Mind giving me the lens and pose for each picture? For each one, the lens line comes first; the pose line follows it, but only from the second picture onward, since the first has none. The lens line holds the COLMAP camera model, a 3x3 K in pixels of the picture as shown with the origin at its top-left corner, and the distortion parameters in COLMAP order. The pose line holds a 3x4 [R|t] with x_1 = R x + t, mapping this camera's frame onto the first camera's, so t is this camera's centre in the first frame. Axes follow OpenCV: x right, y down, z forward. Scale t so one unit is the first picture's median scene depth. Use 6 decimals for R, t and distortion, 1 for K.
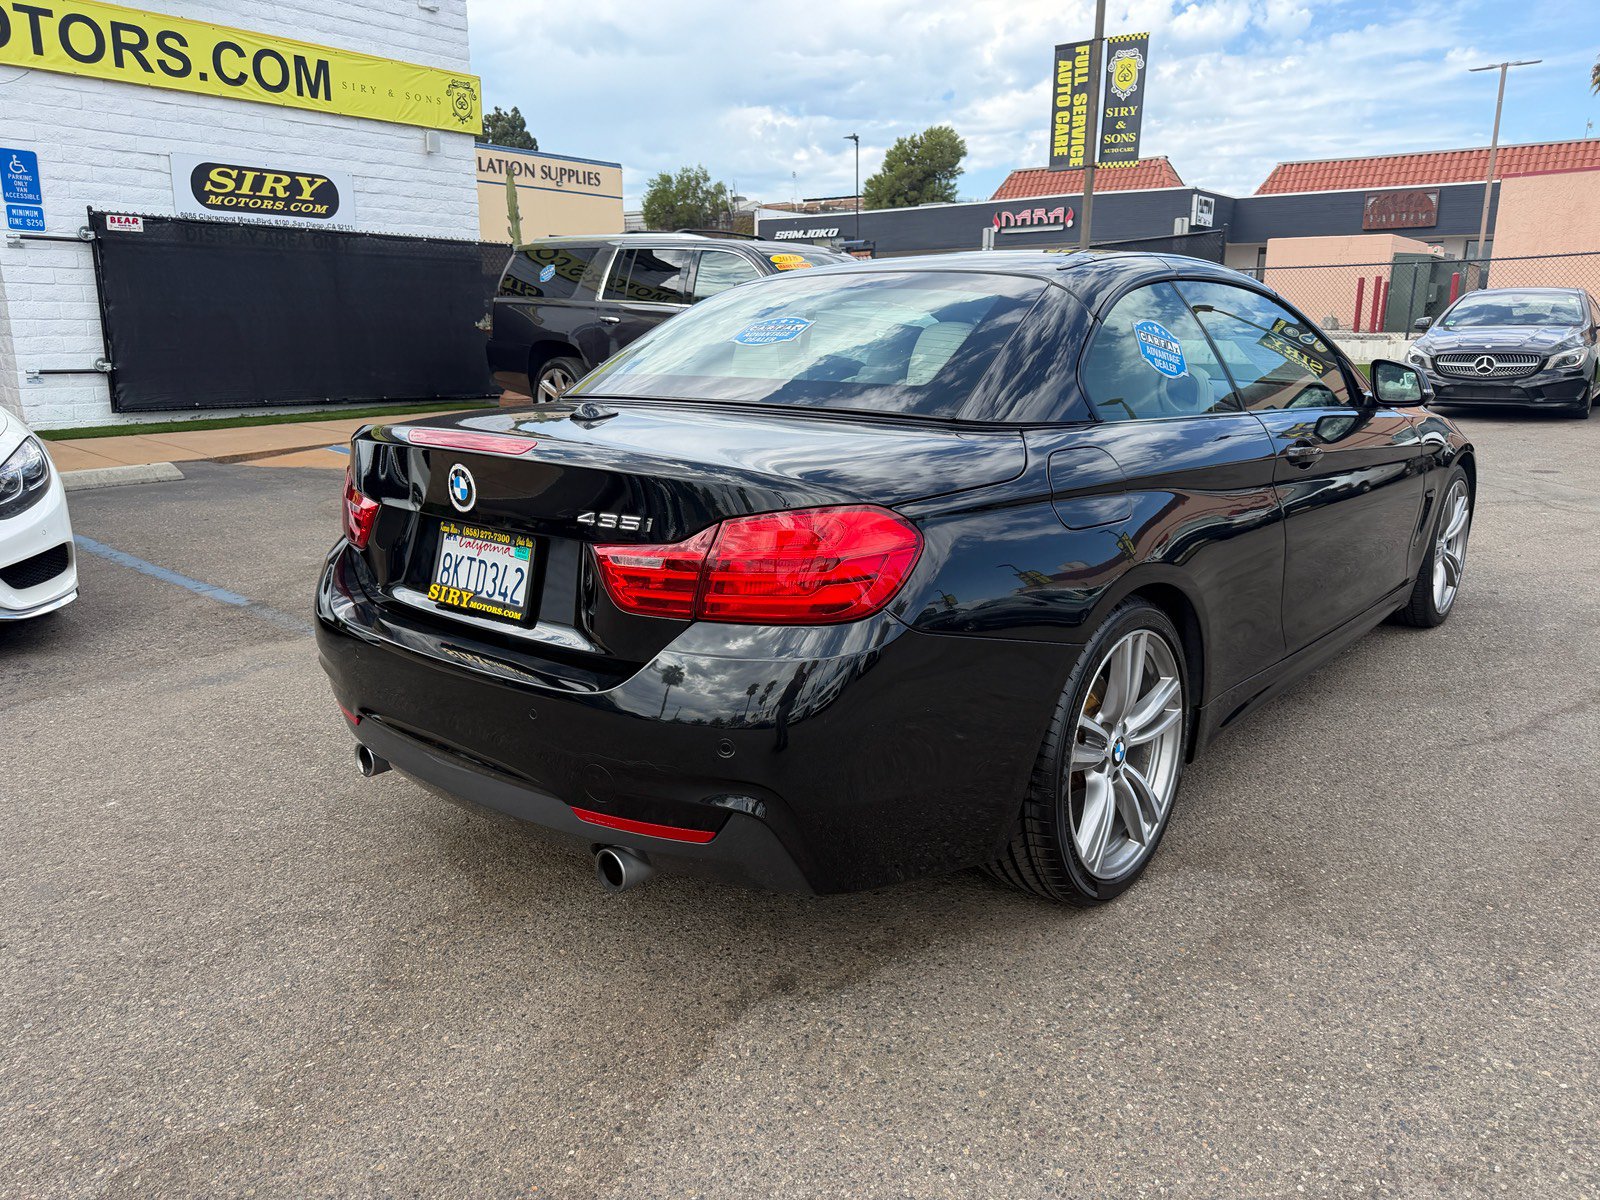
lens RADIAL K [[1153.1, 0, 788.9], [0, 1153.1, 603.9], [0, 0, 1]] dist [0.007121, -0.007296]
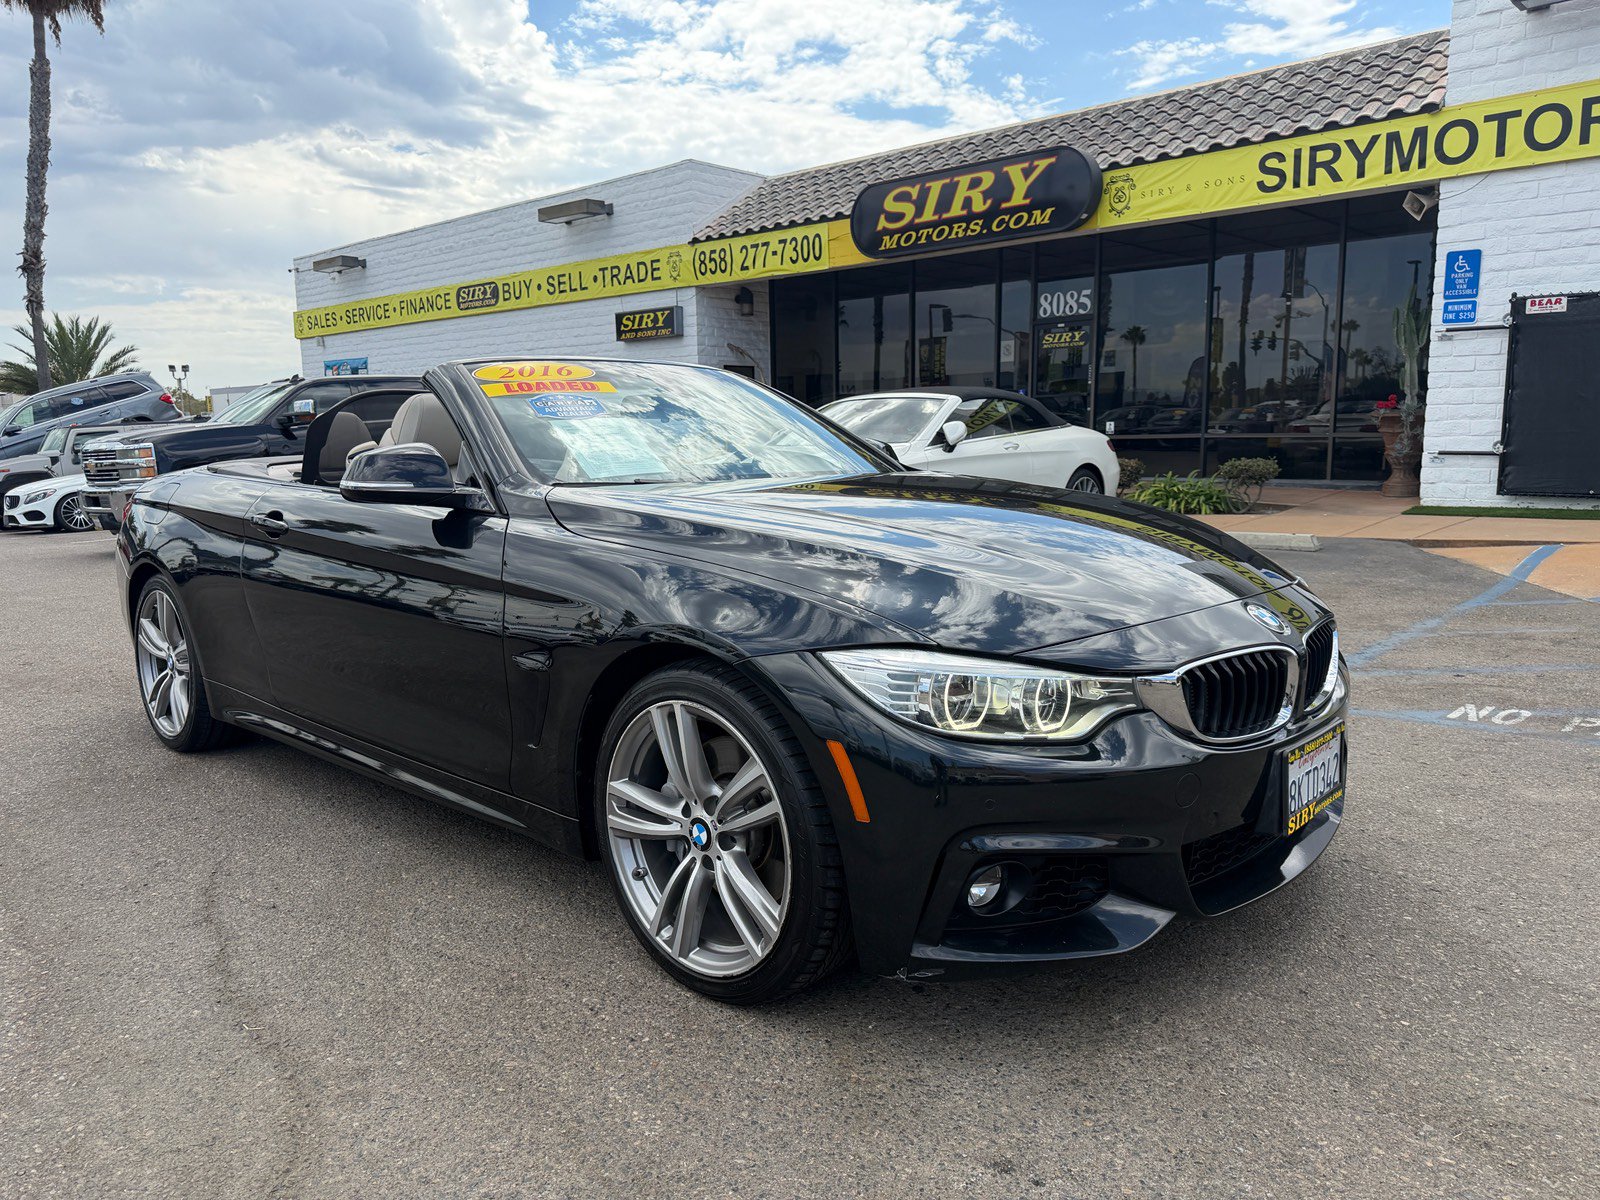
lens RADIAL K [[1149.8, 0, 797.8], [0, 1149.8, 634.4], [0, 0, 1]] dist [0.004536, -0.007631]
pose [[-0.007729, 0.167988, -0.985759, 0.444263], [-0.210999, 0.963319, 0.165818, -0.087439], [0.977456, 0.209276, 0.028000, 0.409743]]
